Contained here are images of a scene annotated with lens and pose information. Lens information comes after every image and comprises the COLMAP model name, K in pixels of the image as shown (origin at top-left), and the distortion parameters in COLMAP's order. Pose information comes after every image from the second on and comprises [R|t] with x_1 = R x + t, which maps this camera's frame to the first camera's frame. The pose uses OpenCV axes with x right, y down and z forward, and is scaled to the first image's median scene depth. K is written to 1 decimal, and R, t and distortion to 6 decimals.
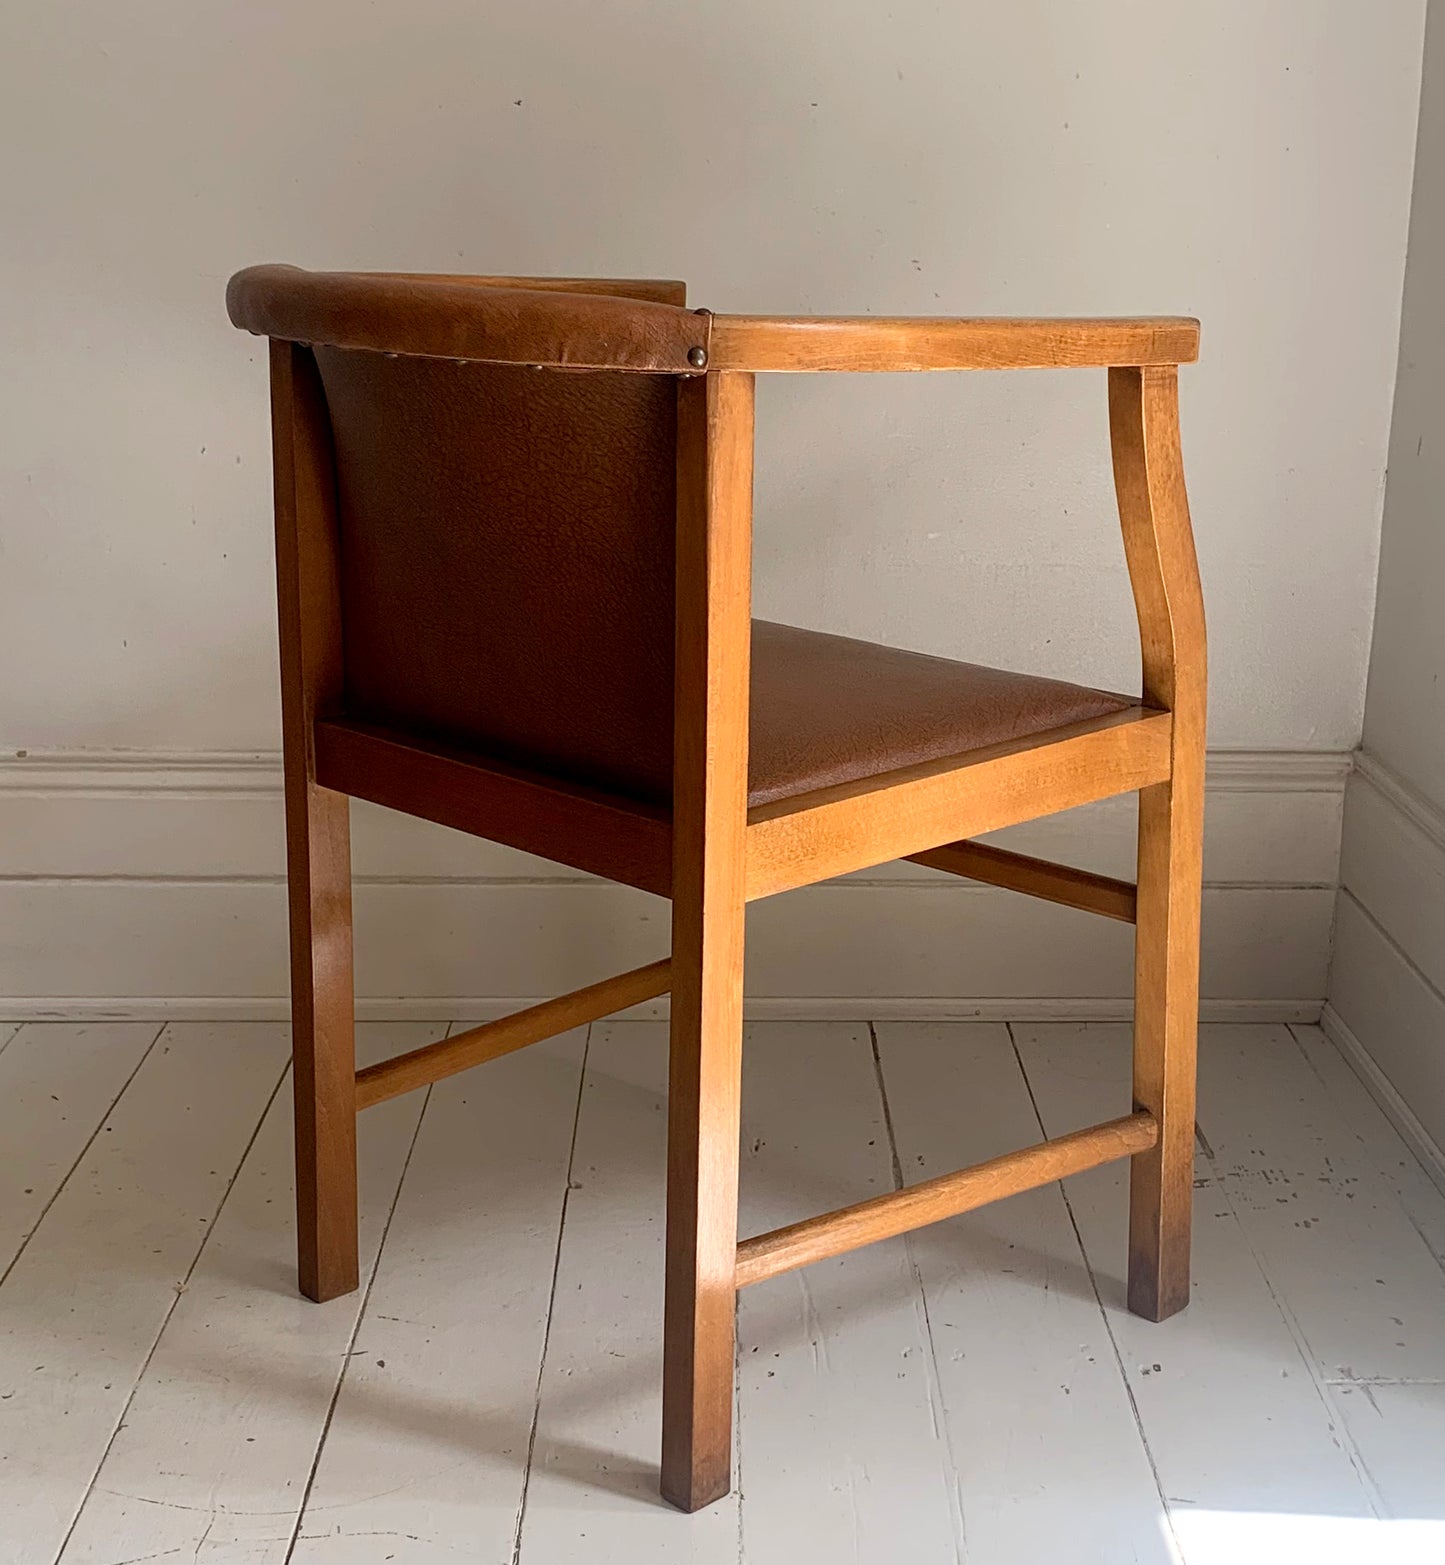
lens RADIAL K [[2481.7, 0, 787.0], [0, 2481.7, 750.2], [0, 0, 1]] dist [0.214474, -0.749592]
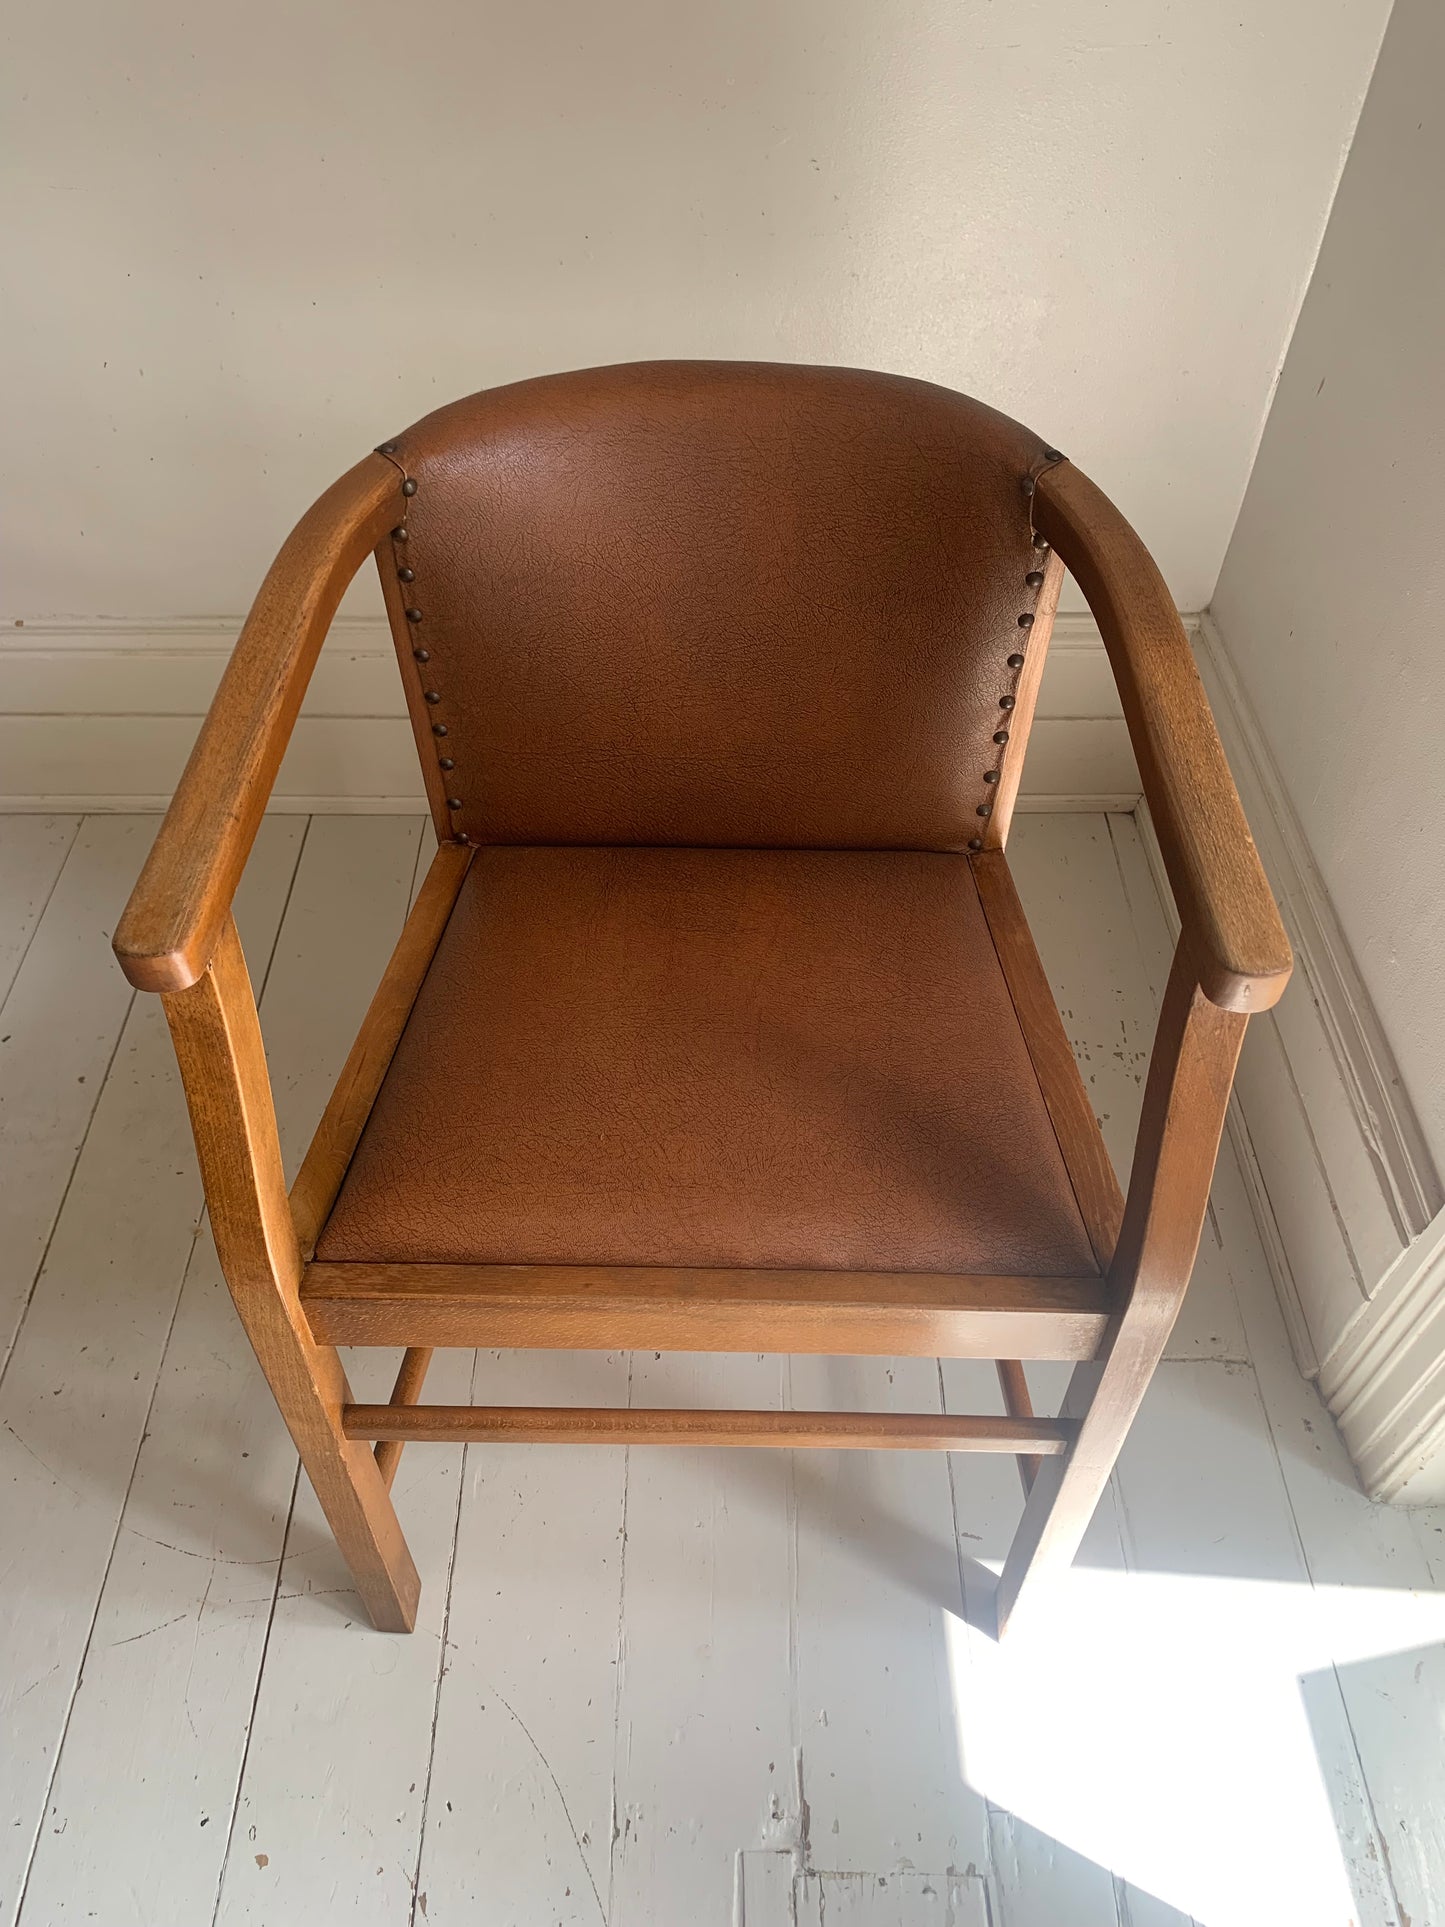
lens RADIAL K [[1495.5, 0, 722.5], [0, 1495.5, 963.5], [0, 0, 1]] dist [0.025908, -0.043233]
pose [[0.999607, 0.007208, -0.027096, 0.044680], [0.009265, 0.827190, 0.561845, -0.333343], [0.026464, -0.561876, 0.826798, 0.480683]]
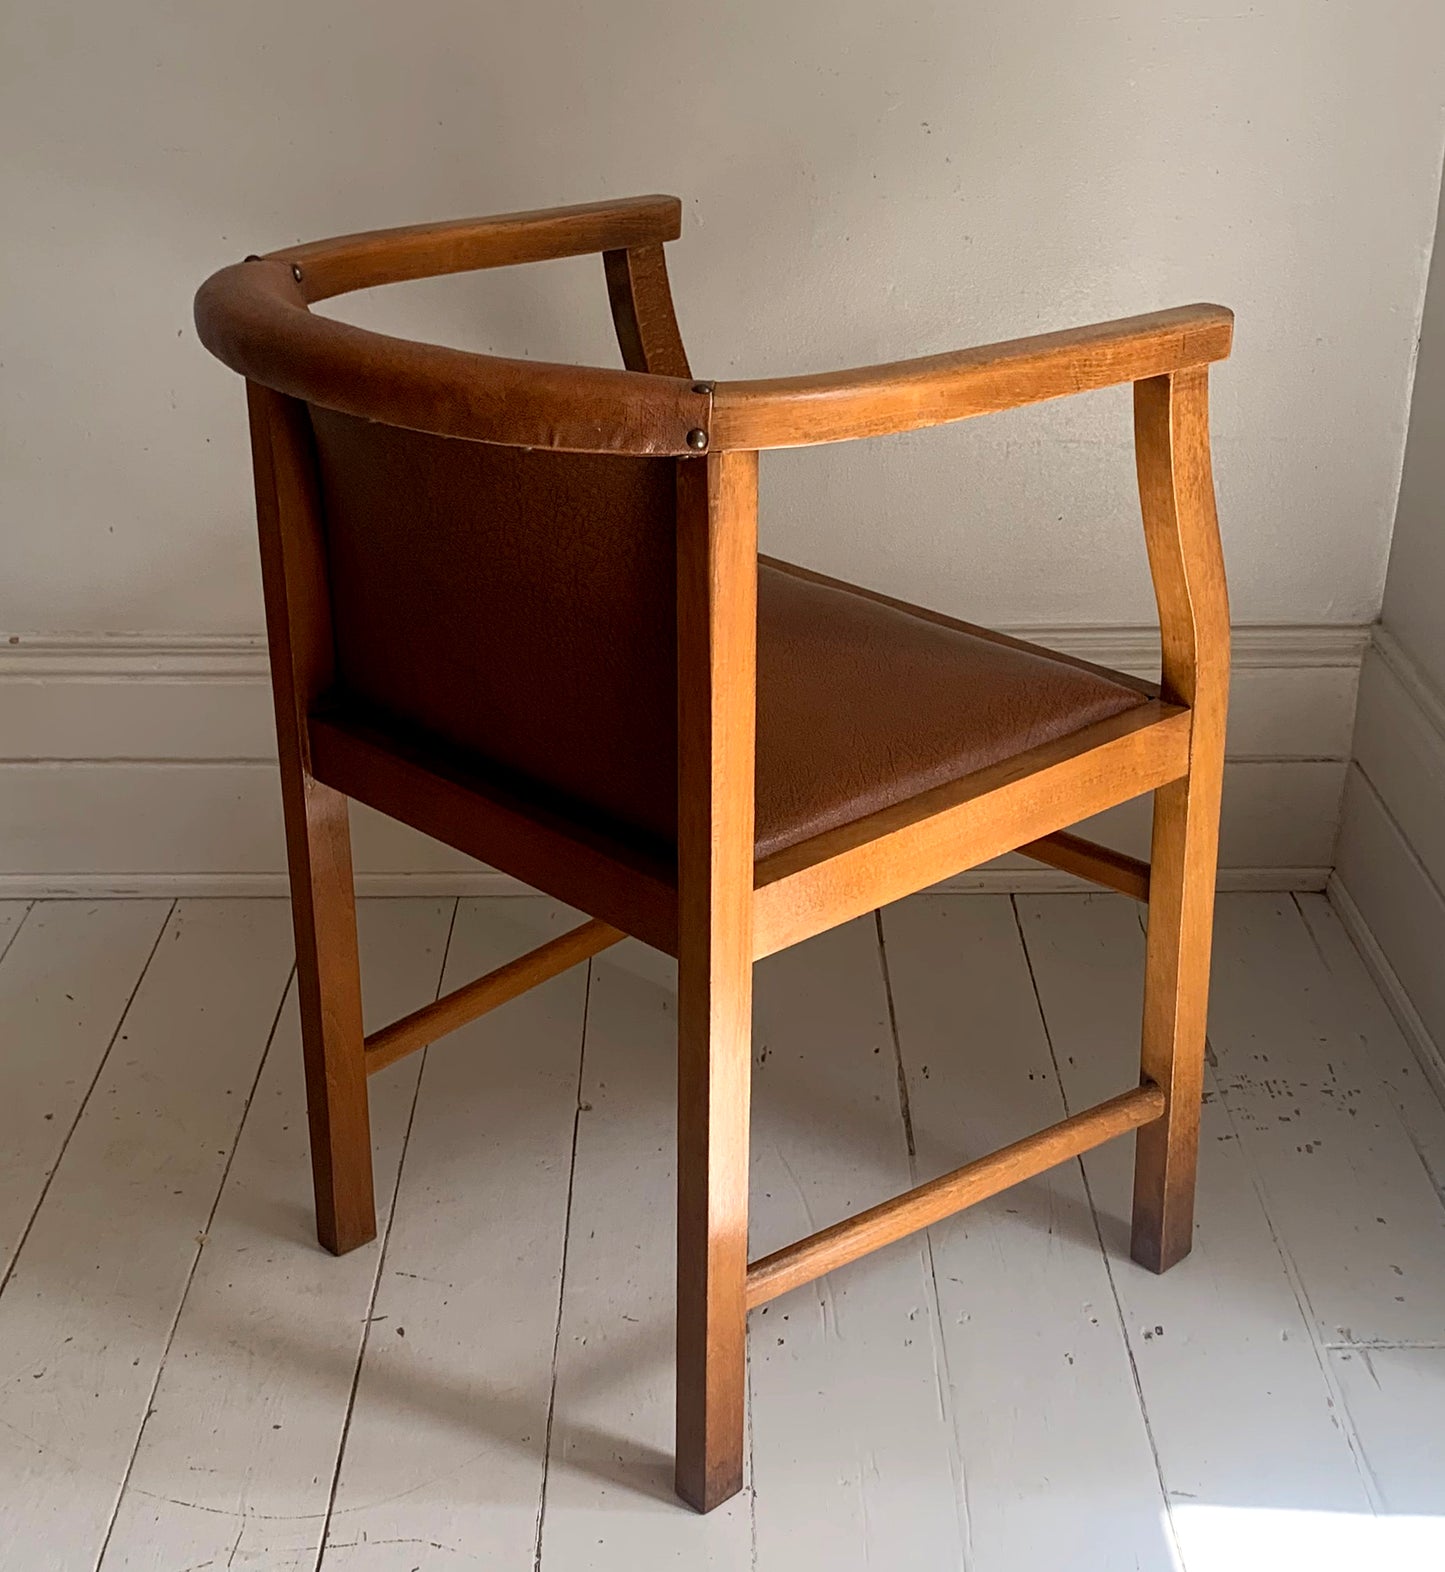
lens RADIAL K [[2440.9, 0, 741.8], [0, 2440.9, 813.3], [0, 0, 1]] dist [0.201595, -0.691712]
pose [[0.999816, -0.006217, -0.018138, -0.002634], [0.009560, 0.981629, 0.190561, -0.152197], [0.016620, -0.190699, 0.981508, 0.054016]]
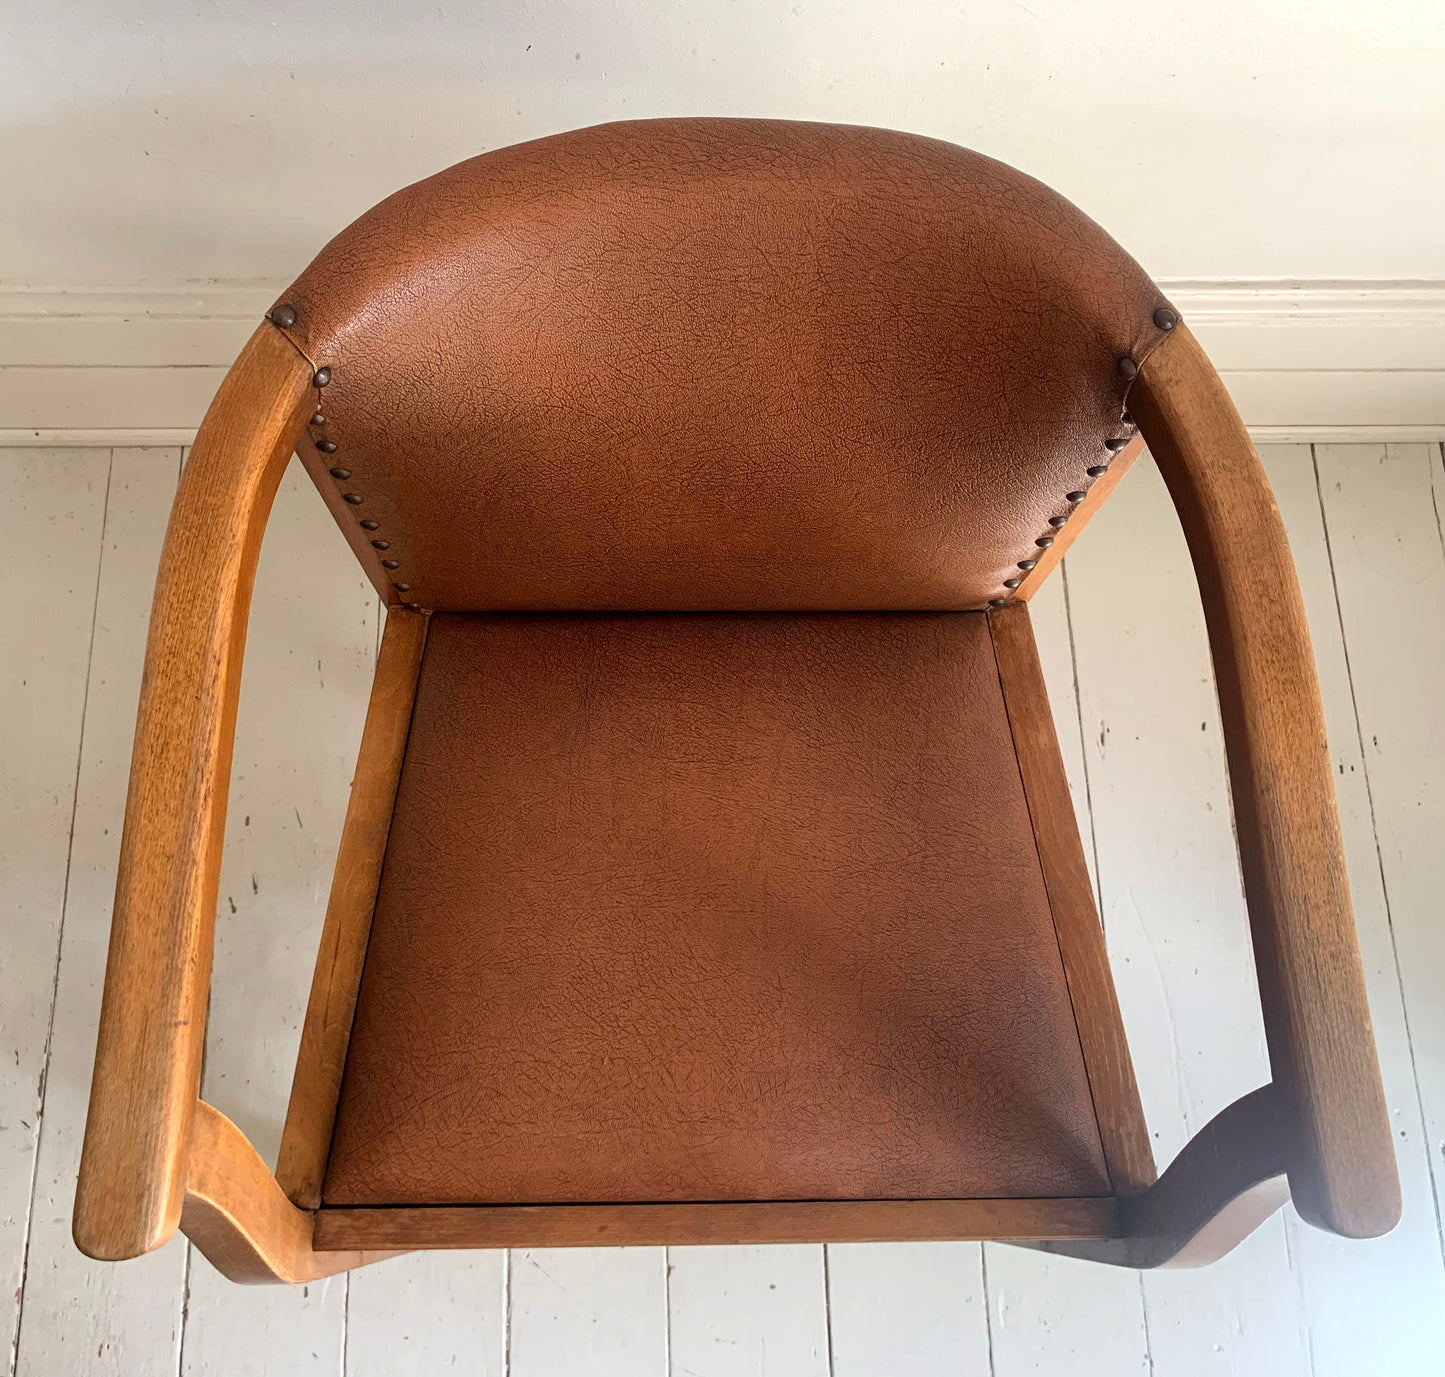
lens RADIAL K [[1427.2, 0, 690.9], [0, 1427.2, 687.0], [0, 0, 1]] dist [-0.010692, -0.028990]
pose [[0.999927, -0.008016, 0.009082, 0.014922], [-0.003608, 0.518623, 0.854996, -0.455352], [-0.011564, -0.854966, 0.518556, 0.728900]]
